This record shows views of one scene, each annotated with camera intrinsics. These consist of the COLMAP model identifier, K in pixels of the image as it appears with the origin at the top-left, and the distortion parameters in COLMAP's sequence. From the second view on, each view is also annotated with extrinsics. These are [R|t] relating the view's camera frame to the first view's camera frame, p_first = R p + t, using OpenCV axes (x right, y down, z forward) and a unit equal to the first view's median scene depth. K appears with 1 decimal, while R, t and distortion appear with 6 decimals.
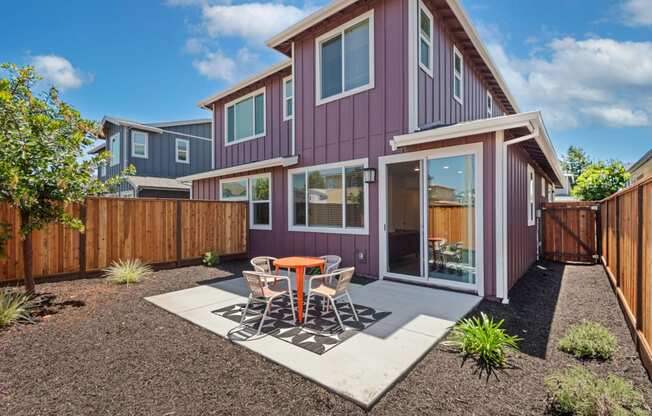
lens RADIAL K [[293.8, 0, 332.1], [0, 293.8, 211.3], [0, 0, 1]] dist [0.001145, -0.002136]
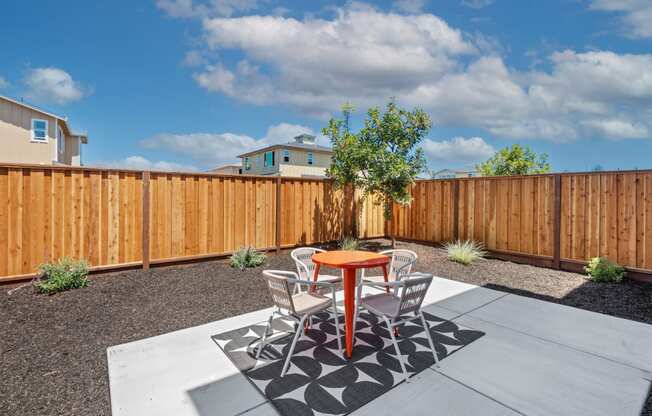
lens RADIAL K [[293.8, 0, 313.8], [0, 293.8, 199.3], [0, 0, 1]] dist [0.001145, -0.002136]
pose [[-0.235097, 0.009923, -0.971921, 0.567126], [-0.002466, 0.999939, 0.010806, 0.030143], [0.971969, 0.004938, -0.235058, 1.105184]]
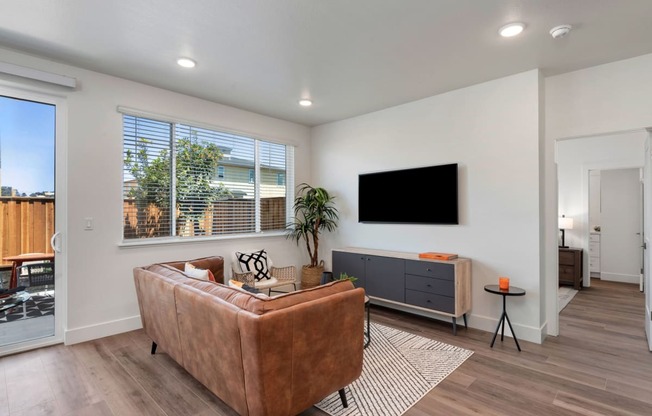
lens RADIAL K [[322.7, 0, 341.0], [0, 322.7, 214.9], [0, 0, 1]] dist [0.014452, -0.000739]
pose [[-0.050856, 0.016585, -0.998568, 0.803191], [0.009096, 0.999828, 0.016143, 0.021468], [0.998665, -0.008262, -0.050998, 1.675019]]
